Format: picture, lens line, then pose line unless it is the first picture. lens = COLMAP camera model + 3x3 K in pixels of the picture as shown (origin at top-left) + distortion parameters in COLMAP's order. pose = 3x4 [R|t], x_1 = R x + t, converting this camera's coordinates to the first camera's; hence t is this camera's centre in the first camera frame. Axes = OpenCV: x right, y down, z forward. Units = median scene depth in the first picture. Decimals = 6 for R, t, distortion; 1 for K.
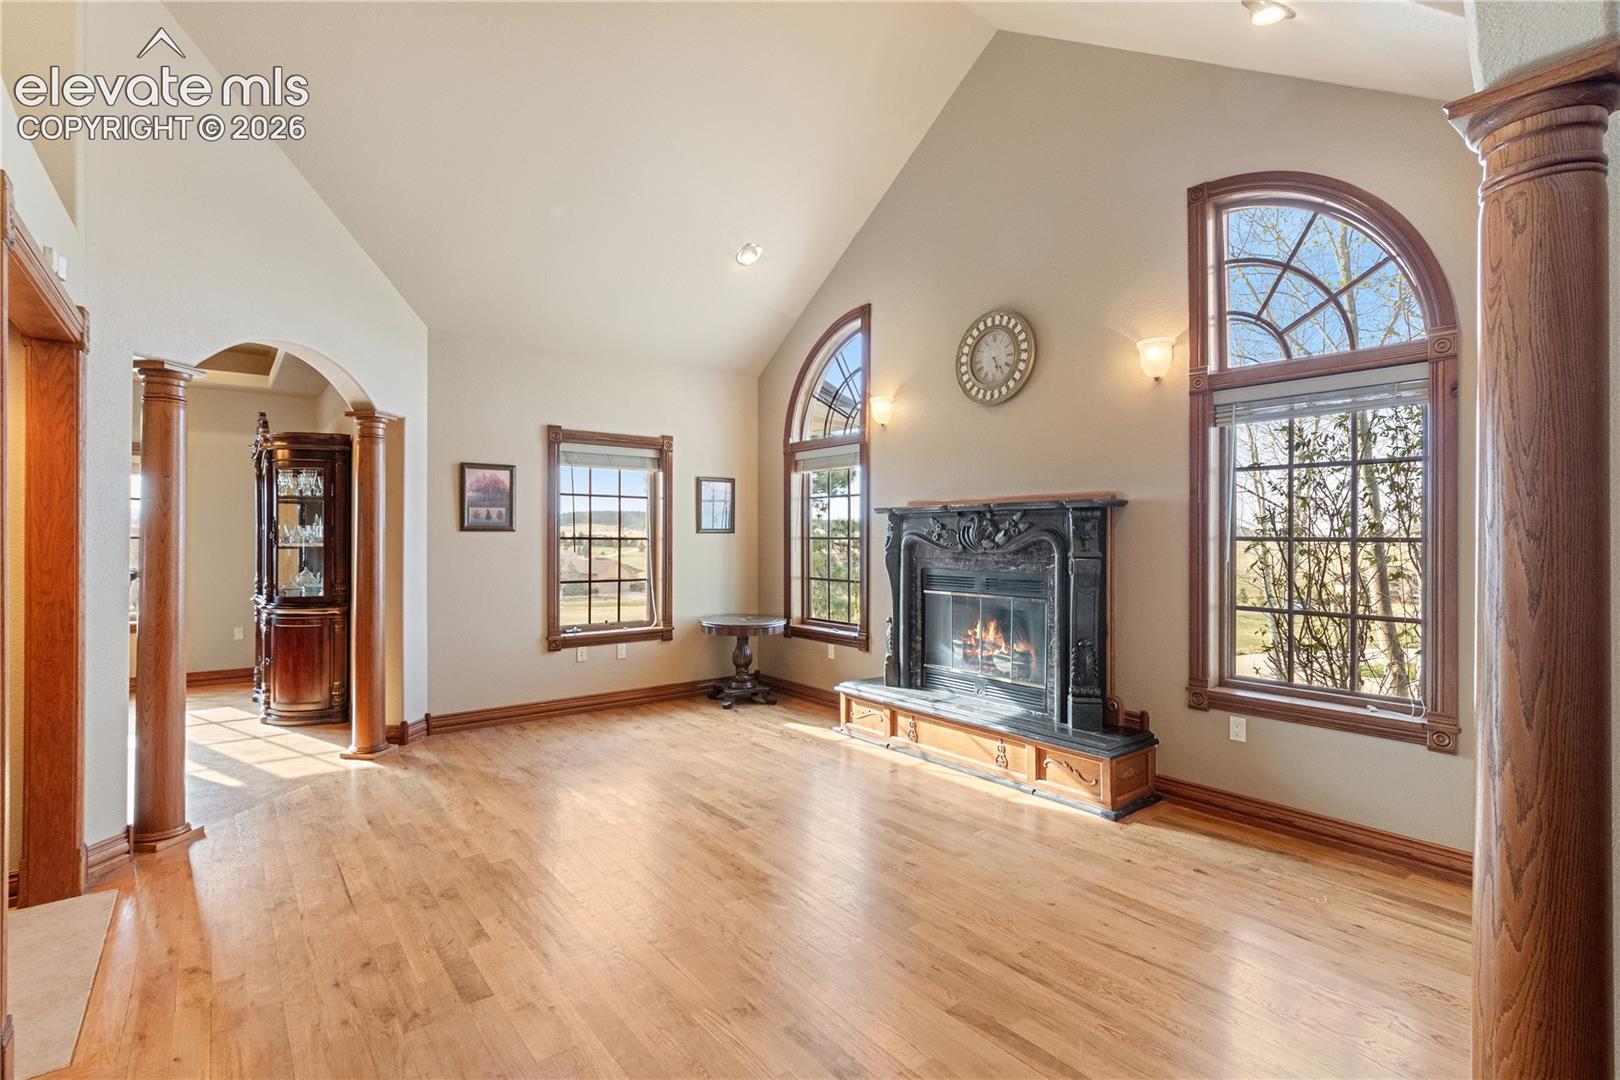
lens RADIAL K [[756.8, 0, 801.9], [0, 756.8, 534.6], [0, 0, 1]] dist [-0.004959, -0.001820]
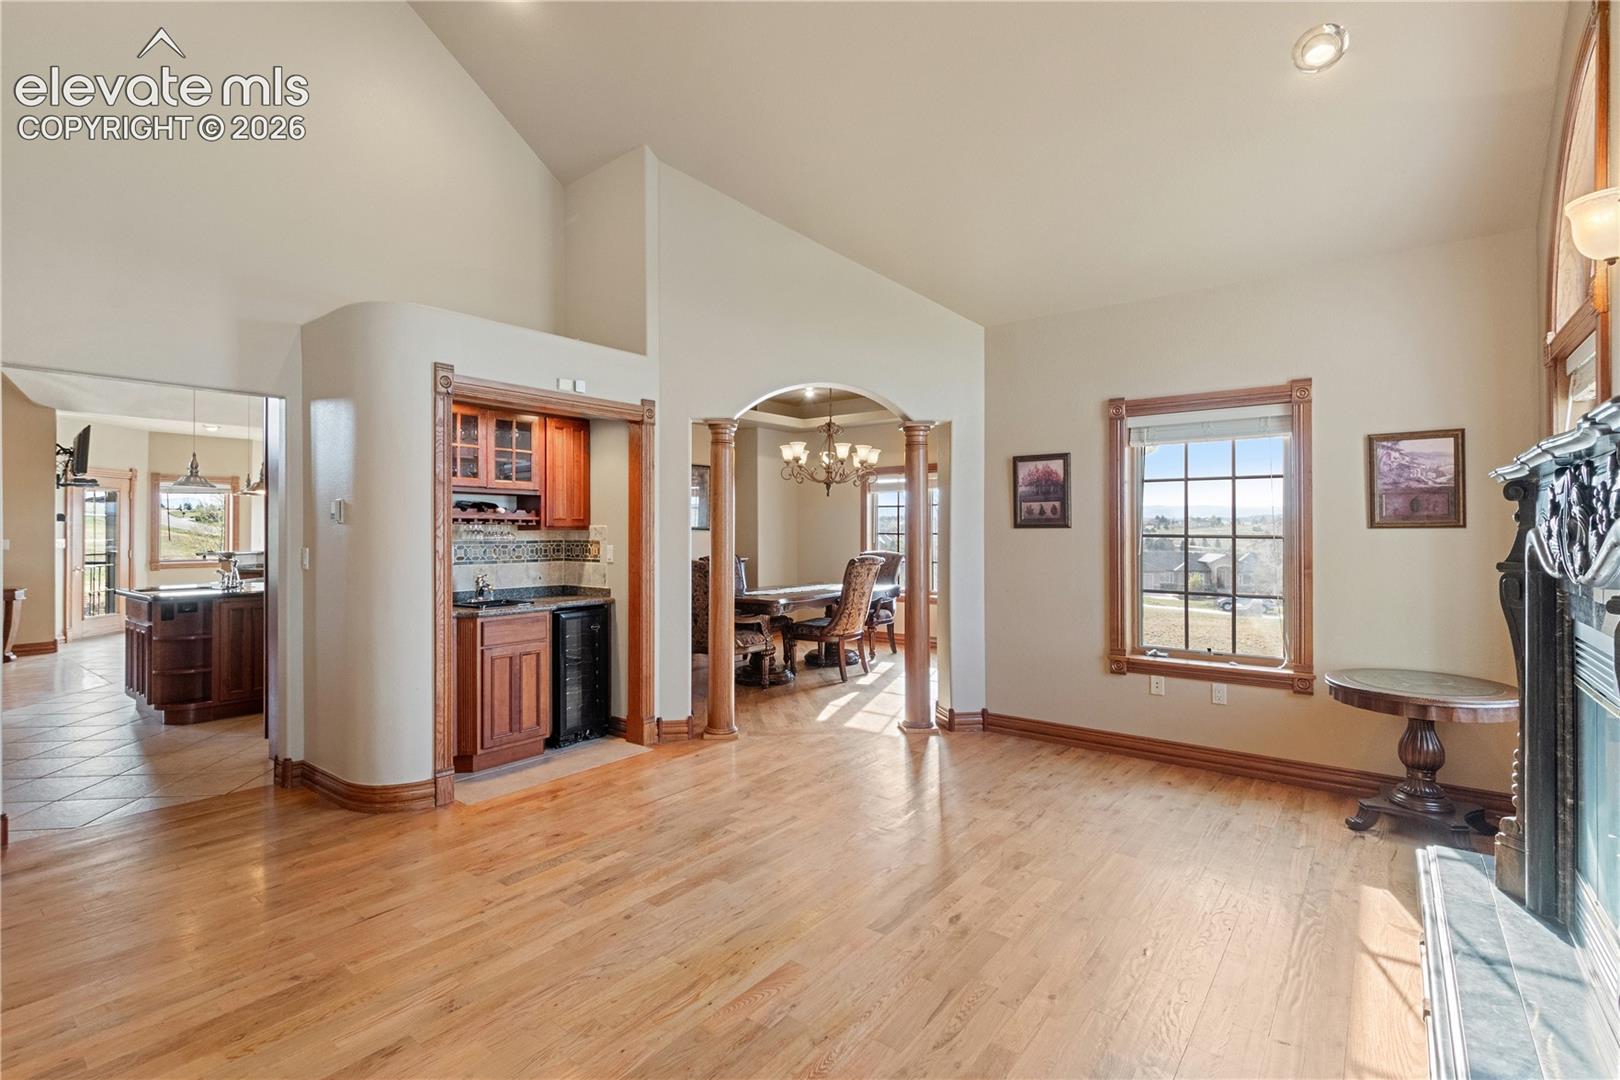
lens RADIAL K [[756.8, 0, 805.4], [0, 756.8, 529.0], [0, 0, 1]] dist [-0.004959, -0.001820]
pose [[0.230499, -0.005189, -0.973059, 0.413794], [0.001459, 0.999987, -0.004987, 0.001034], [0.973071, -0.000270, 0.230504, 0.507992]]
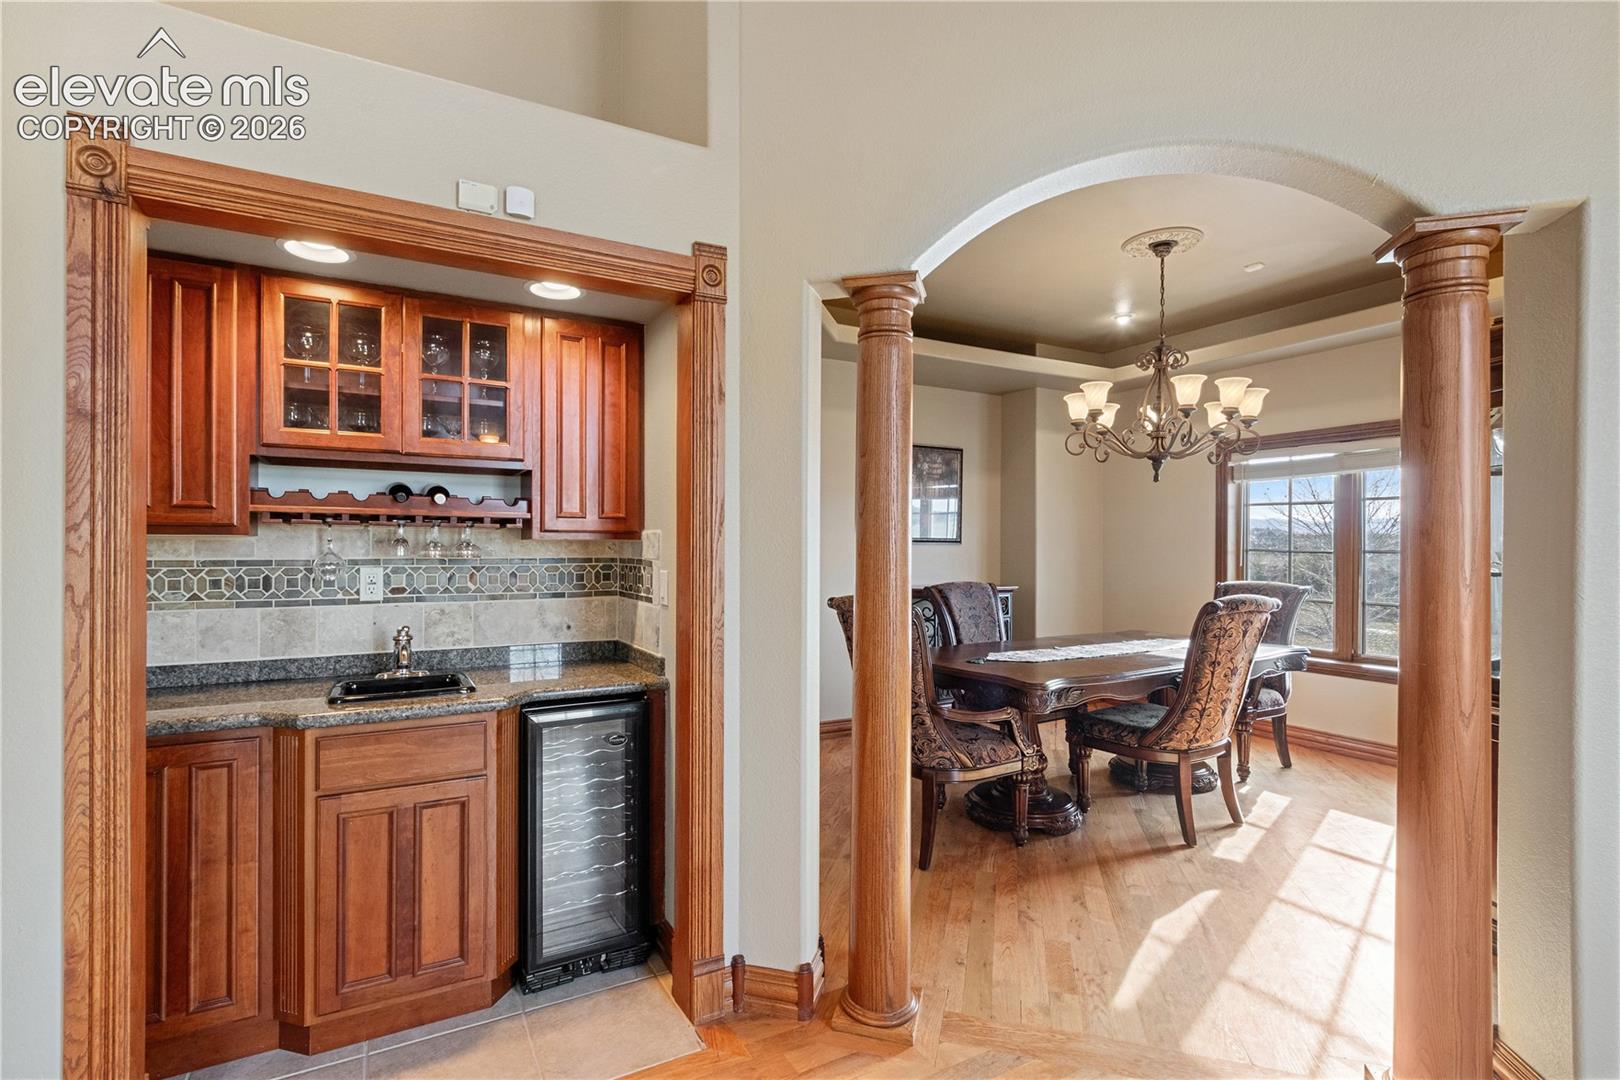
lens RADIAL K [[756.8, 0, 788.8], [0, 756.8, 550.3], [0, 0, 1]] dist [-0.004959, -0.001820]
pose [[-0.186031, 0.002063, -0.982542, -0.123207], [-0.003817, 0.999989, 0.002822, 0.002561], [0.982536, 0.004276, -0.186021, 0.650161]]
